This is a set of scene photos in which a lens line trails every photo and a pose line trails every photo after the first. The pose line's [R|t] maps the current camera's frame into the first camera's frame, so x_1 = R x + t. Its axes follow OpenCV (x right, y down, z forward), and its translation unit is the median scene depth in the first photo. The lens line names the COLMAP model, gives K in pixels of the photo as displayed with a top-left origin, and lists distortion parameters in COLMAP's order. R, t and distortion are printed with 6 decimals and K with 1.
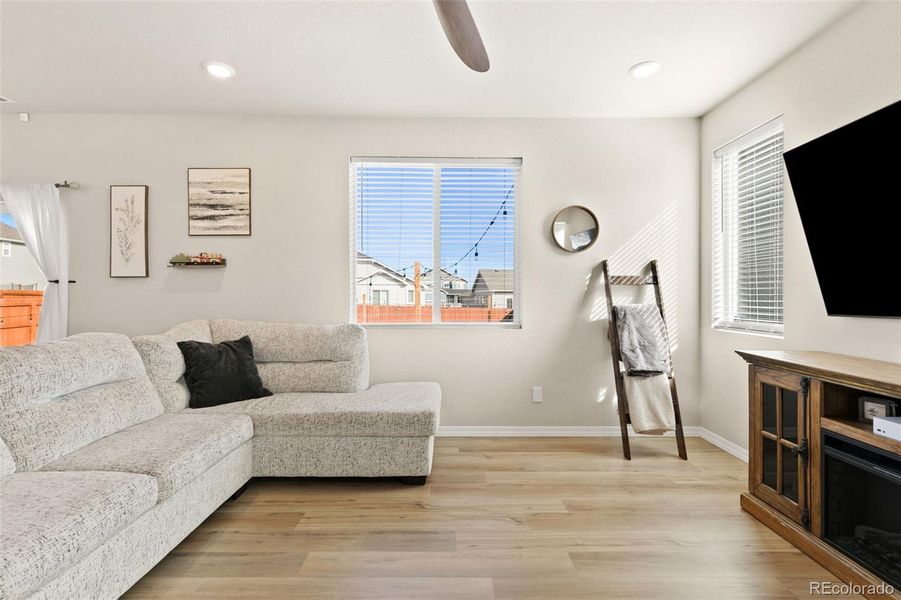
lens RADIAL K [[413.3, 0, 453.3], [0, 413.3, 295.5], [0, 0, 1]] dist [0.008536, -0.002180]
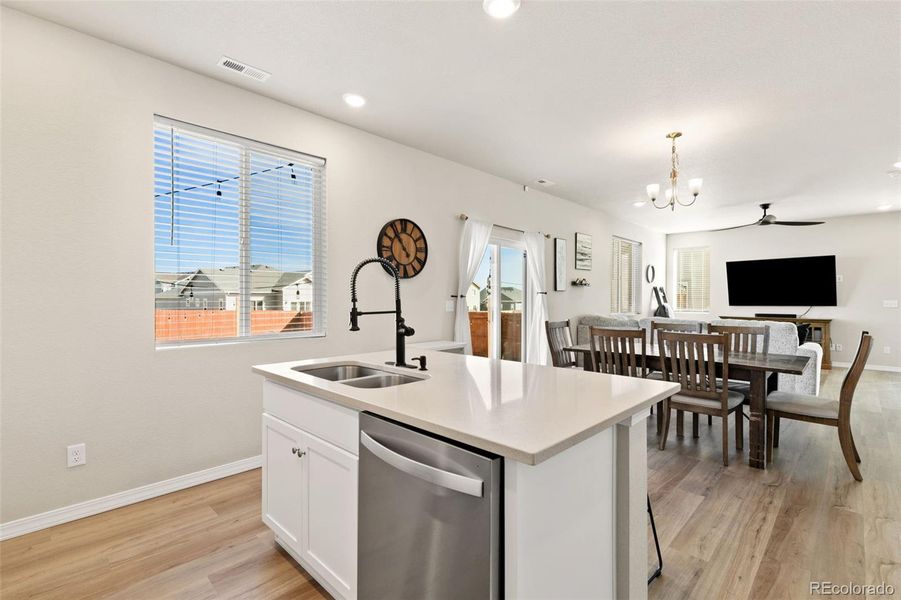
lens RADIAL K [[413.3, 0, 453.6], [0, 413.3, 301.8], [0, 0, 1]] dist [0.008536, -0.002180]
pose [[0.700195, -0.006739, 0.713920, -2.532854], [-0.002267, 0.999929, 0.011662, -0.018725], [-0.713948, -0.009784, 0.700130, 0.102328]]
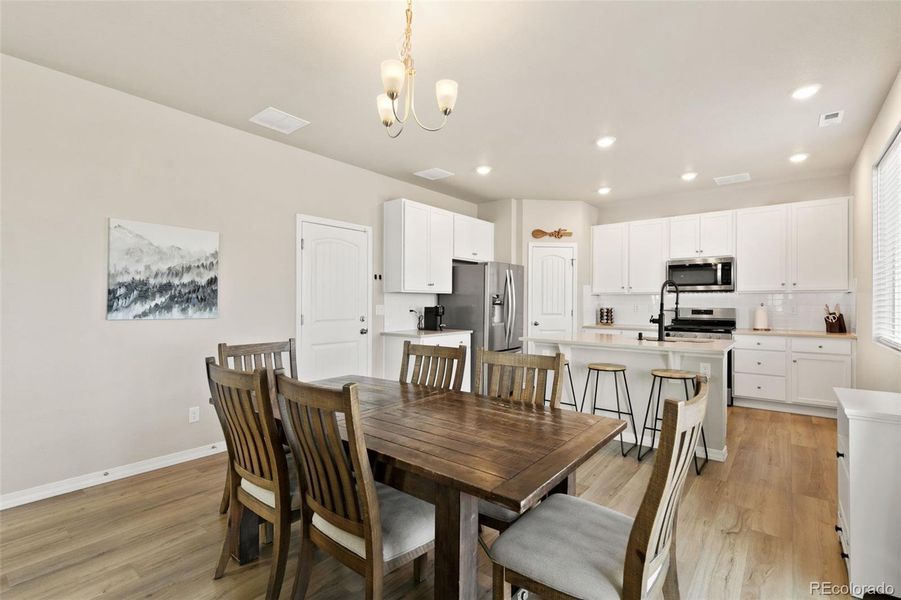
lens RADIAL K [[413.3, 0, 453.8], [0, 413.3, 304.2], [0, 0, 1]] dist [0.008536, -0.002180]
pose [[-0.632255, 0.003297, -0.774754, -0.841599], [0.000209, 0.999992, 0.004085, -0.016709], [0.774761, 0.002421, -0.632250, 0.913552]]
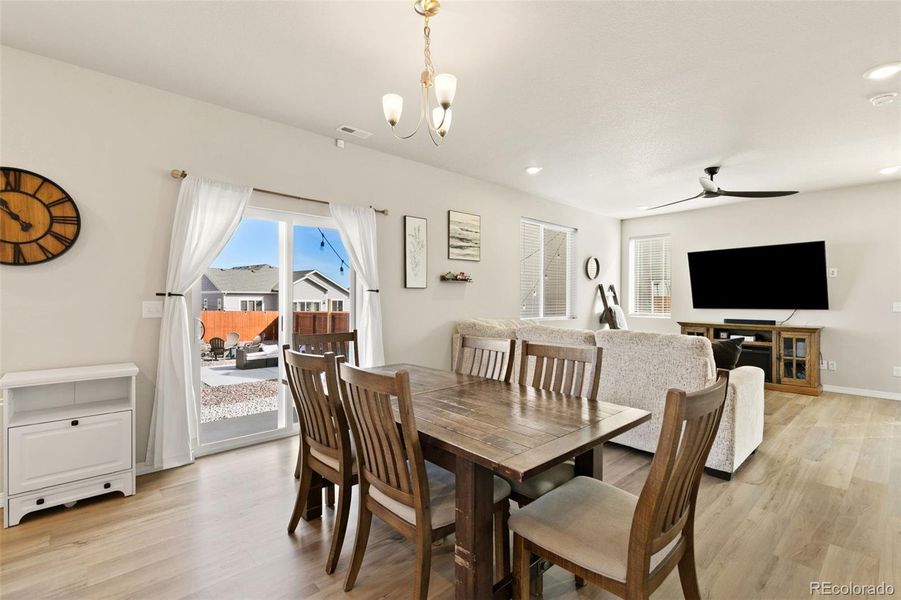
lens RADIAL K [[413.3, 0, 454.2], [0, 413.3, 301.0], [0, 0, 1]] dist [0.008536, -0.002180]
pose [[0.742202, -0.002709, 0.670170, -1.675116], [-0.003949, 0.999957, 0.008416, -0.016766], [-0.670164, -0.008893, 0.742160, -0.038669]]
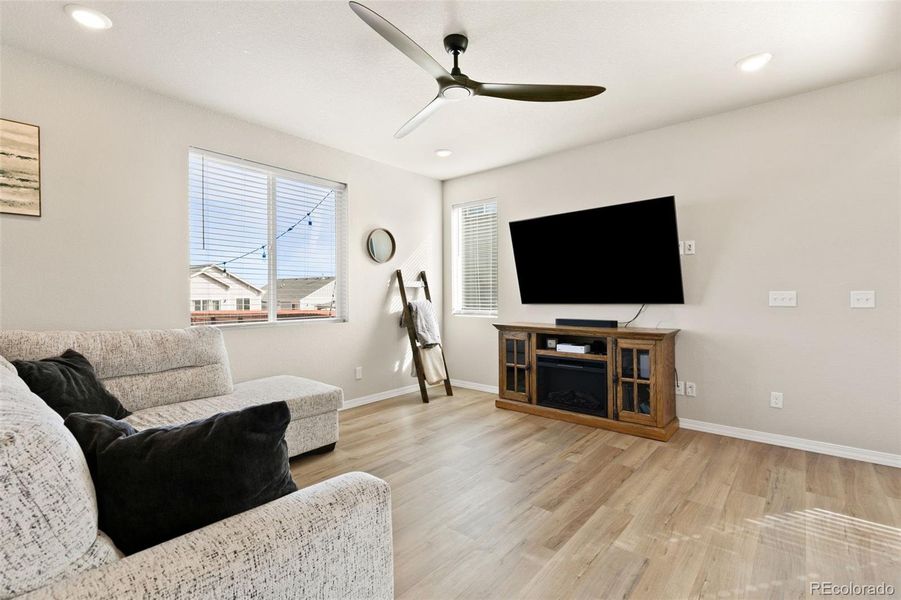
lens RADIAL K [[413.3, 0, 455.5], [0, 413.3, 296.5], [0, 0, 1]] dist [0.008536, -0.002180]
pose [[0.649699, -0.008528, 0.760144, -0.622363], [0.005148, 0.999964, 0.006818, -0.003396], [-0.760174, -0.000516, 0.649719, -0.058738]]
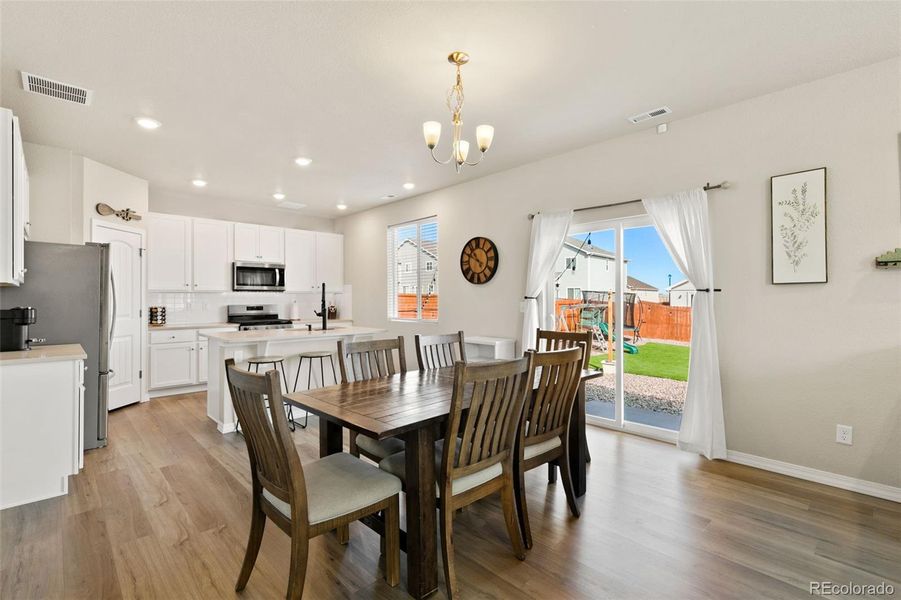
lens RADIAL K [[413.3, 0, 450.5], [0, 413.3, 298.2], [0, 0, 1]] dist [0.008536, -0.002180]
pose [[0.685019, -0.004377, -0.728512, -0.703803], [0.004974, 0.999987, -0.001331, -0.018693], [0.728508, -0.002712, 0.685032, -0.071150]]
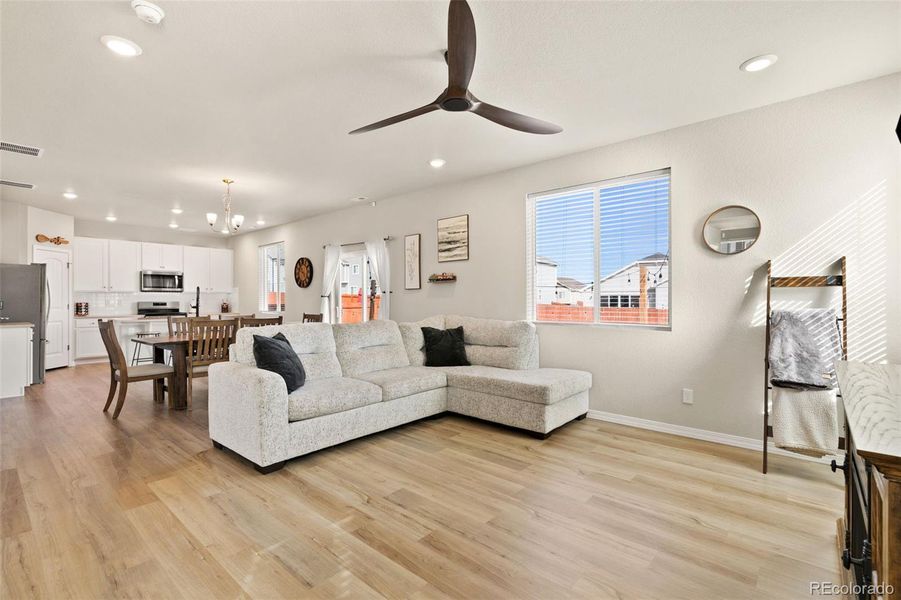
lens RADIAL K [[413.3, 0, 451.7], [0, 413.3, 301.8], [0, 0, 1]] dist [0.008536, -0.002180]
pose [[0.748086, 0.001088, -0.663601, 0.489809], [0.003560, 0.999978, 0.005653, -0.001404], [0.663592, -0.006591, 0.748066, -0.165524]]
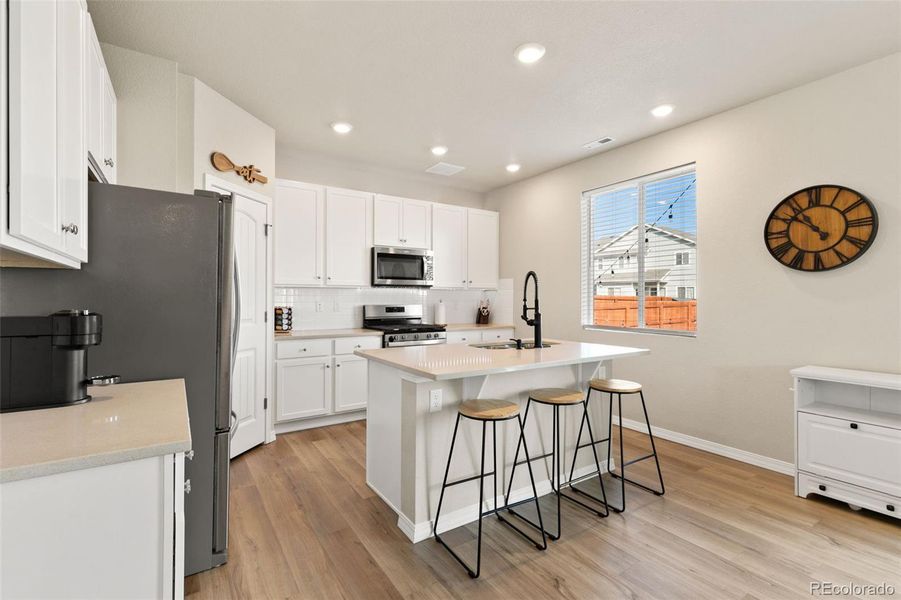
lens RADIAL K [[413.3, 0, 450.9], [0, 413.3, 298.3], [0, 0, 1]] dist [0.008536, -0.002180]
pose [[0.545781, -0.000821, -0.837928, -1.451982], [0.000769, 1.000000, -0.000478, -0.017201], [0.837928, -0.000384, 0.545781, -0.038281]]
